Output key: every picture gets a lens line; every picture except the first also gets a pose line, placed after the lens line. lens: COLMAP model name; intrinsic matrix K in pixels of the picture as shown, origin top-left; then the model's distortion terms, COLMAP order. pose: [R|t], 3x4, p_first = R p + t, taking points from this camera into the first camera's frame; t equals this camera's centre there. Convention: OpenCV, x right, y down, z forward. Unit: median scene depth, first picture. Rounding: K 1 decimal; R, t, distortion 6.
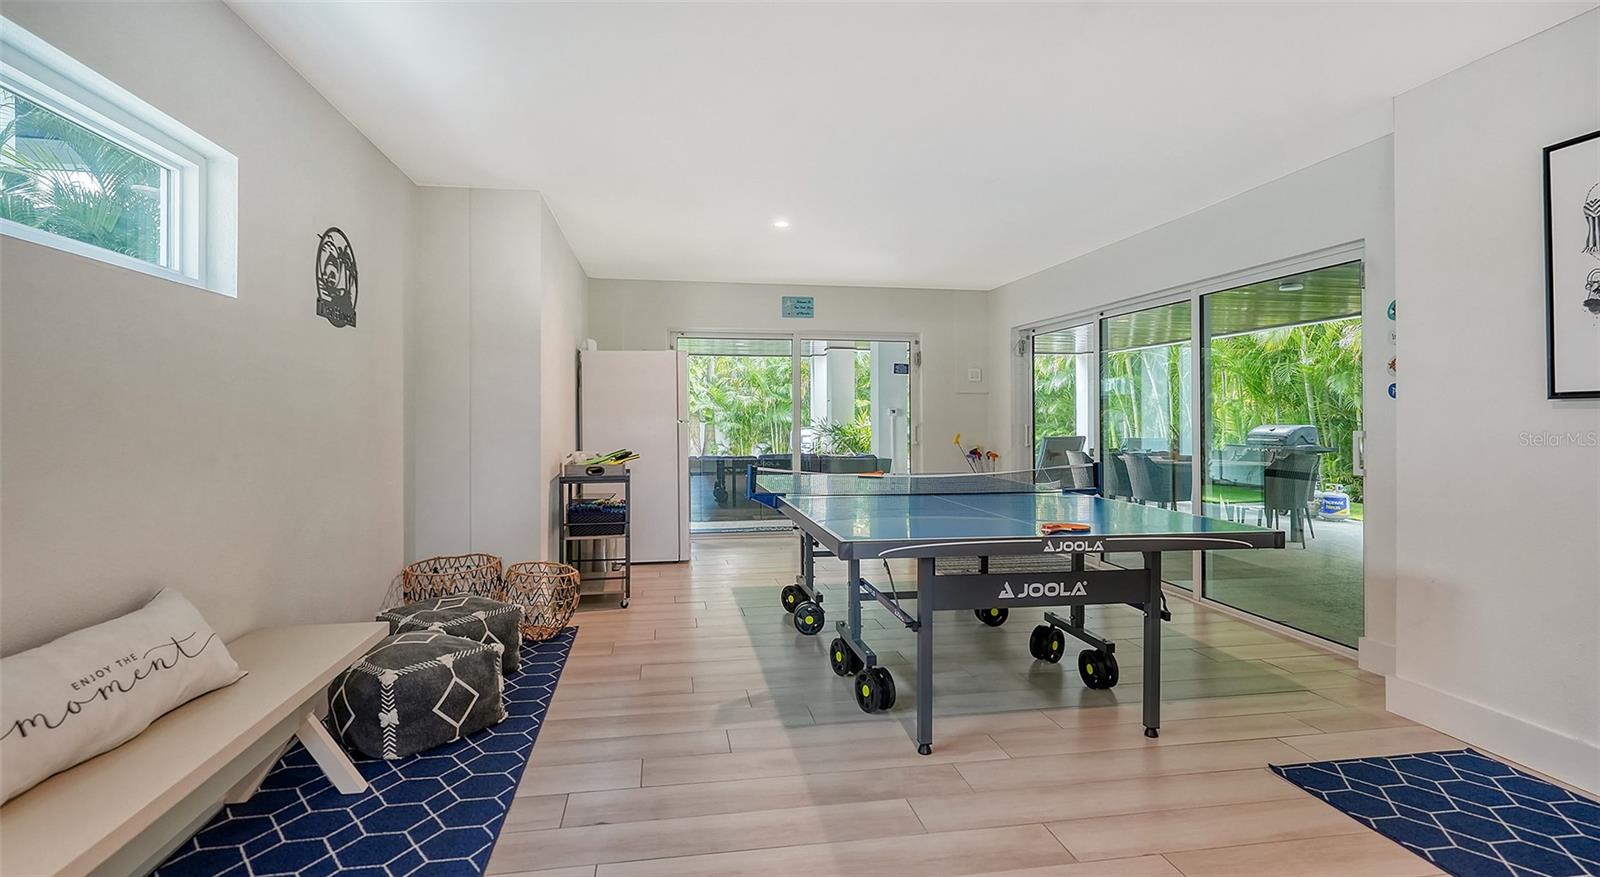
lens RADIAL K [[760.6, 0, 799.3], [0, 760.6, 426.1], [0, 0, 1]] dist [0.000445, 0.000023]
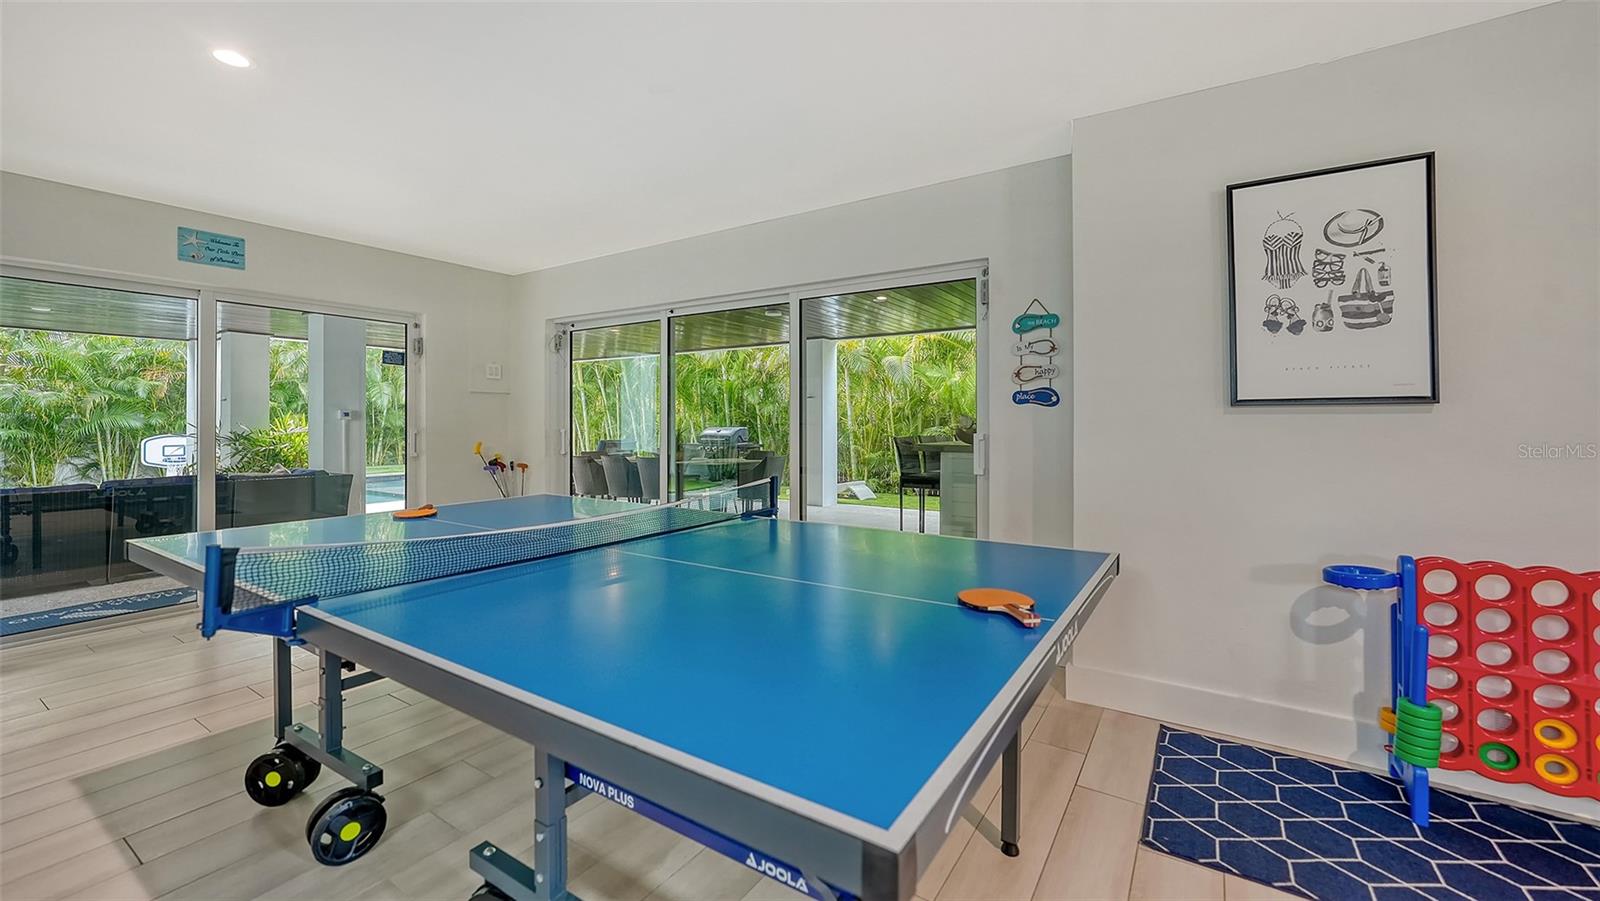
lens RADIAL K [[631.0, 0, 804.8], [0, 631.0, 417.0], [0, 0, 1]] dist [-0.003281, 0.000012]
pose [[0.680924, 0.003543, 0.732345, -0.047228], [0.009638, 0.999858, -0.013798, -0.003887], [-0.732290, 0.016454, 0.680794, 0.272665]]
